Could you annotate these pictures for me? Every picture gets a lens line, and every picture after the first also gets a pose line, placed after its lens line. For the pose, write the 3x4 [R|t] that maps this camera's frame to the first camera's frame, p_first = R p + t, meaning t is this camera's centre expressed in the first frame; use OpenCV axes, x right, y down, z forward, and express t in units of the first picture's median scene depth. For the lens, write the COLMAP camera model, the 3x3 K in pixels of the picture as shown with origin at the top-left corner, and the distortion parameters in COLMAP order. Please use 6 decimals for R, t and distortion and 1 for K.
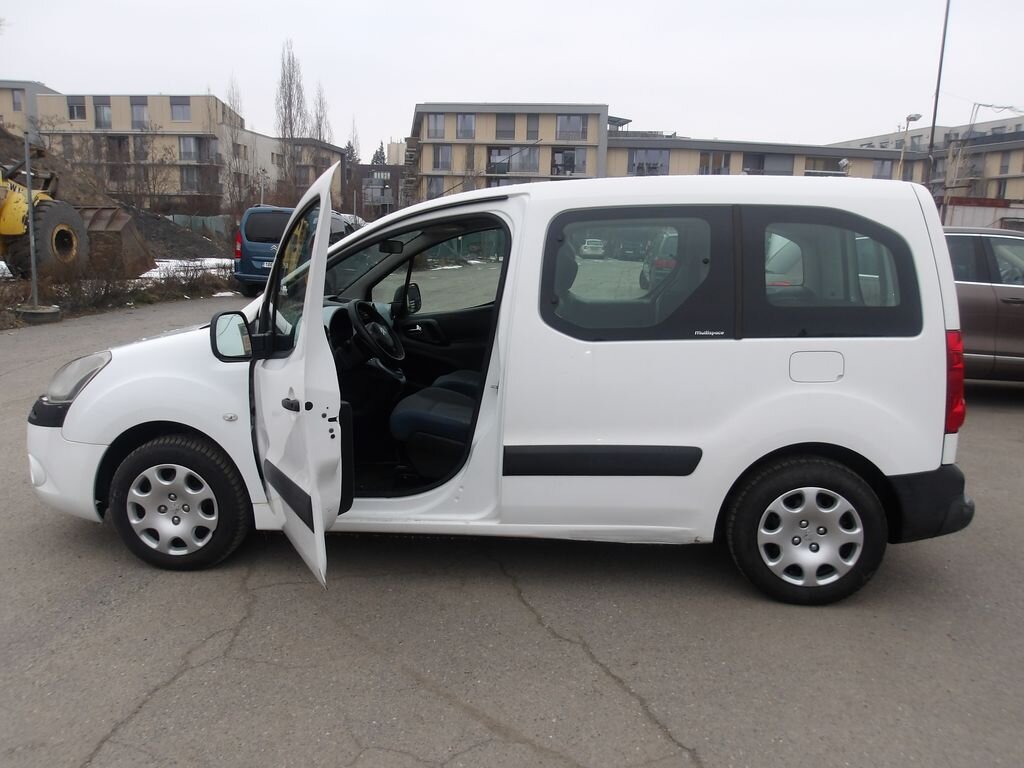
lens RADIAL K [[855.9, 0, 515.8], [0, 855.9, 380.8], [0, 0, 1]] dist [0.002010, -0.006485]
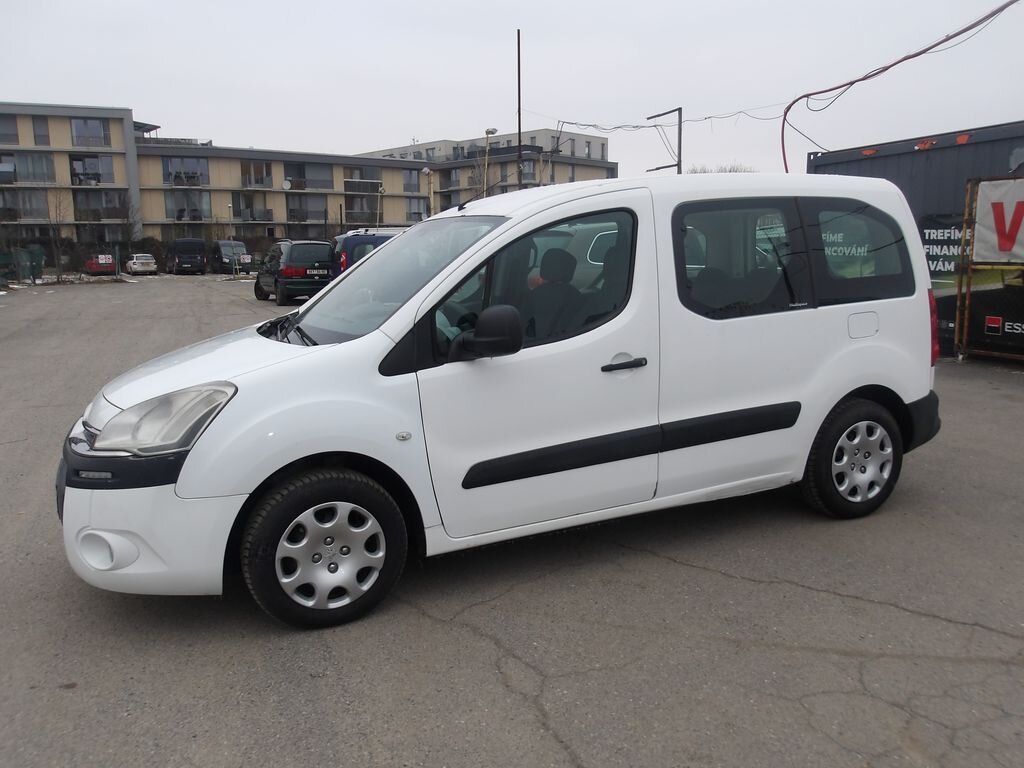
lens RADIAL K [[855.9, 0, 501.7], [0, 855.9, 386.5], [0, 0, 1]] dist [0.002010, -0.006485]
pose [[0.861958, -0.116804, 0.493341, -0.671021], [0.119484, 0.992490, 0.026223, -0.020349], [-0.492699, 0.036343, 0.869441, 0.166096]]
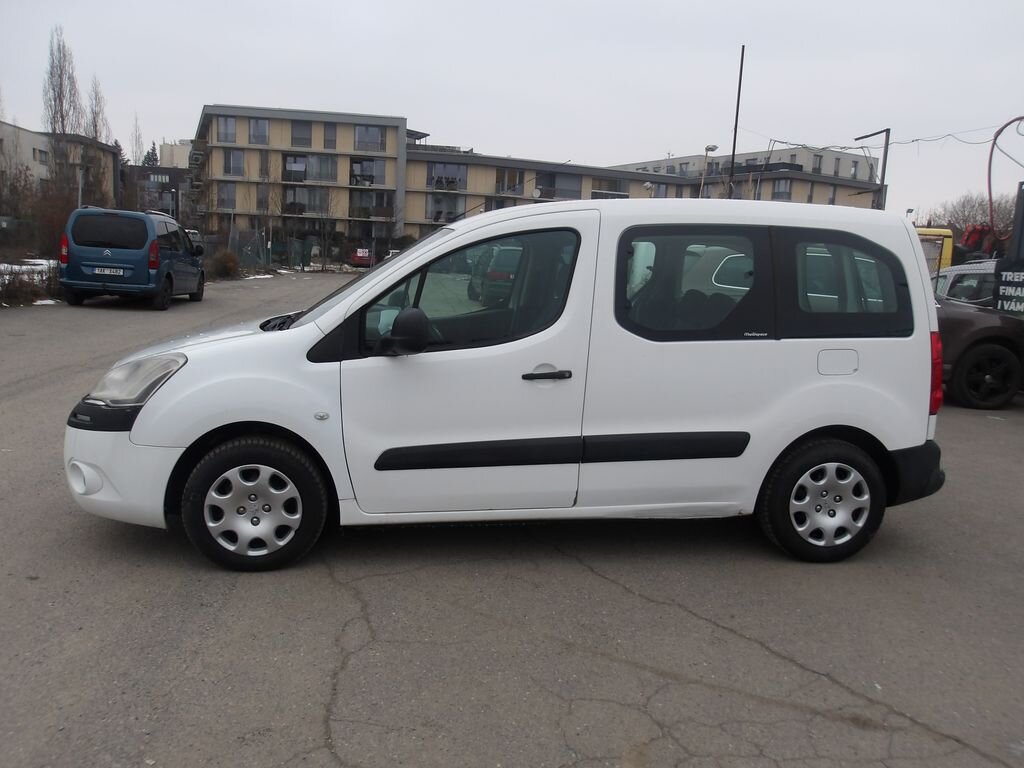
lens RADIAL K [[855.9, 0, 509.9], [0, 855.9, 382.2], [0, 0, 1]] dist [0.002010, -0.006485]
pose [[0.970482, -0.013613, 0.240787, -0.355847], [0.016614, 0.999807, -0.010439, 0.015820], [-0.240599, 0.014131, 0.970522, -0.050975]]
